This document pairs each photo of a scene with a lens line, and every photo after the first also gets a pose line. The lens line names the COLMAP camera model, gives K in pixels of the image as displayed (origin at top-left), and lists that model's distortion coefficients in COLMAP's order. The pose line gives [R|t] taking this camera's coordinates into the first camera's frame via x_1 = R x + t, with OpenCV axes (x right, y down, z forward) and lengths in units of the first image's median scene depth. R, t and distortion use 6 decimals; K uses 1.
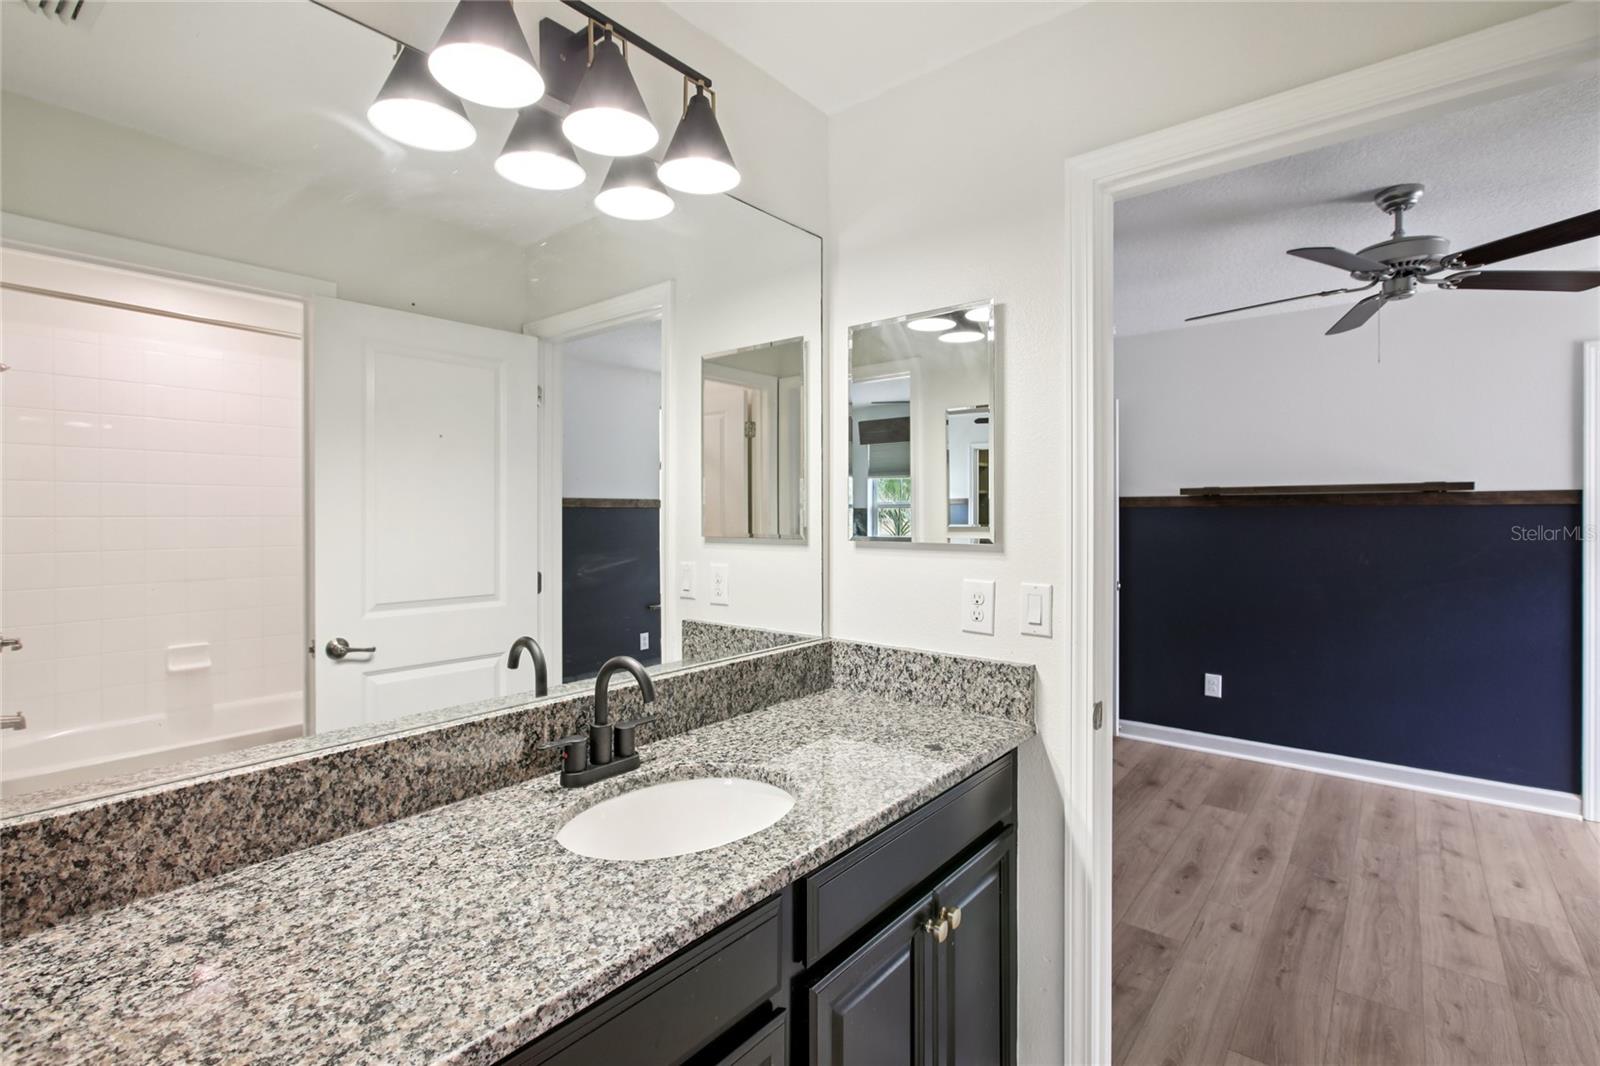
lens RADIAL K [[743.0, 0, 787.5], [0, 743.0, 520.1], [0, 0, 1]] dist [-0.001085, -0.001598]
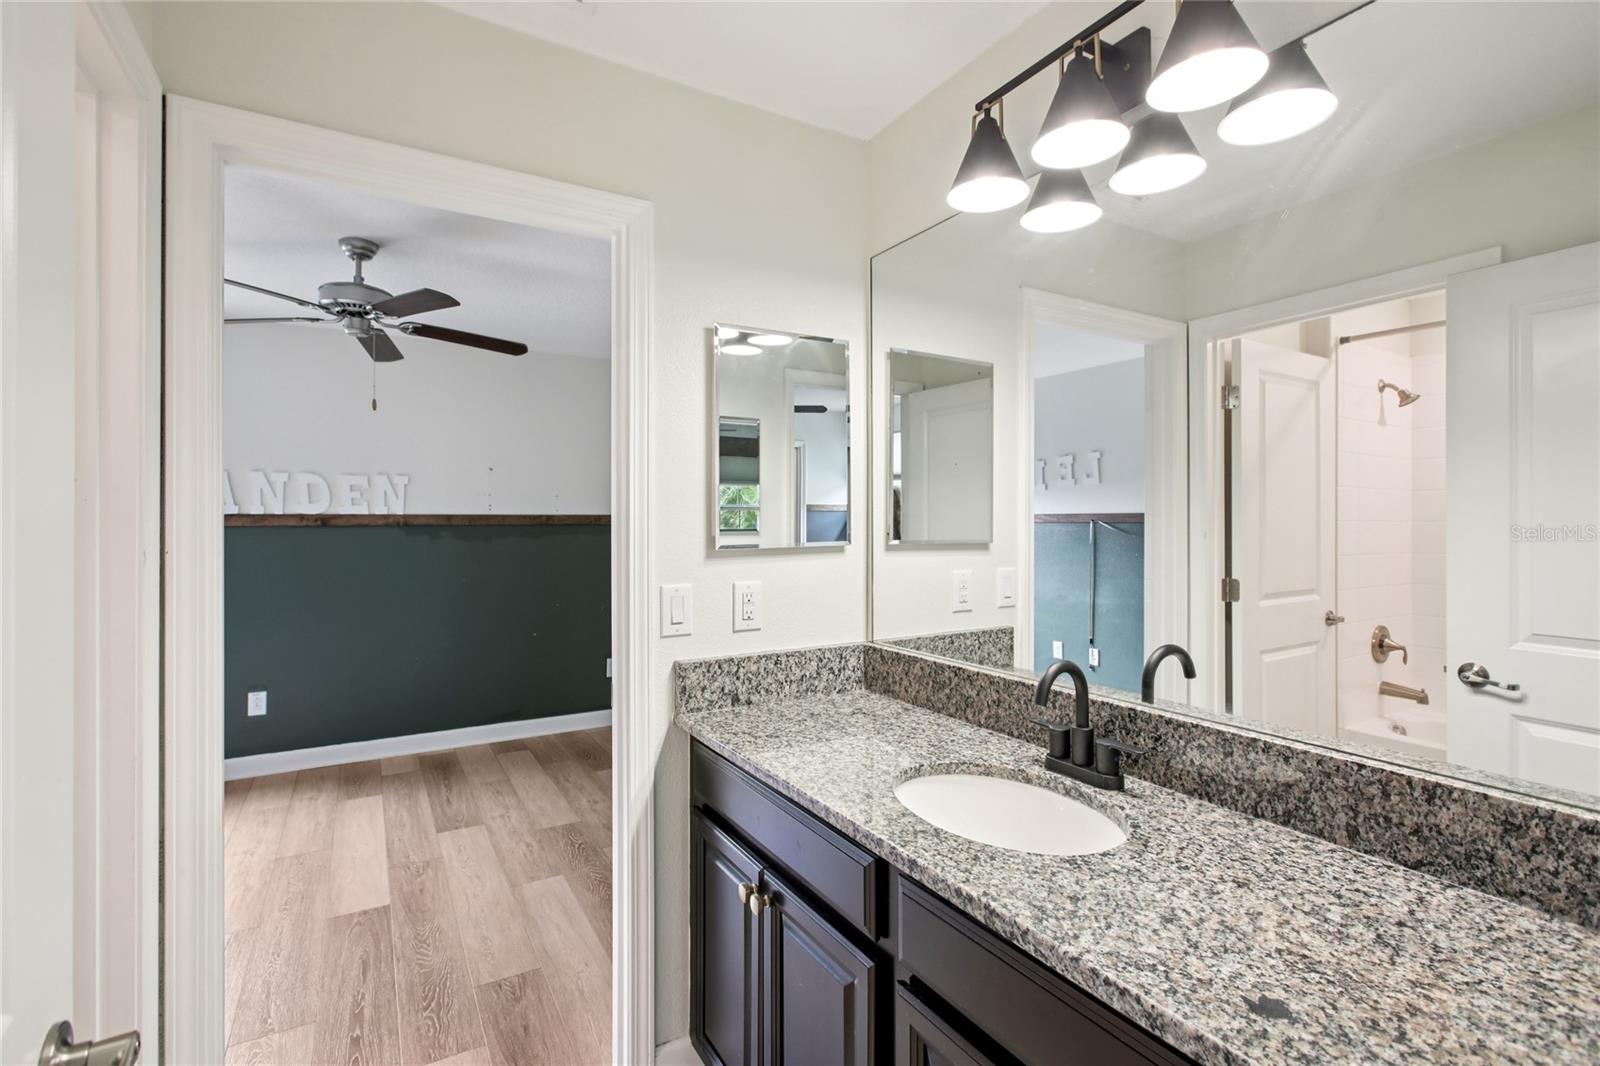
lens RADIAL K [[743.0, 0, 808.1], [0, 743.0, 529.6], [0, 0, 1]] dist [-0.001085, -0.001598]
pose [[-0.329664, 0.011223, -0.944031, 0.881732], [-0.007700, 0.999864, 0.014576, -0.009016], [0.944067, 0.012074, -0.329533, 1.032628]]
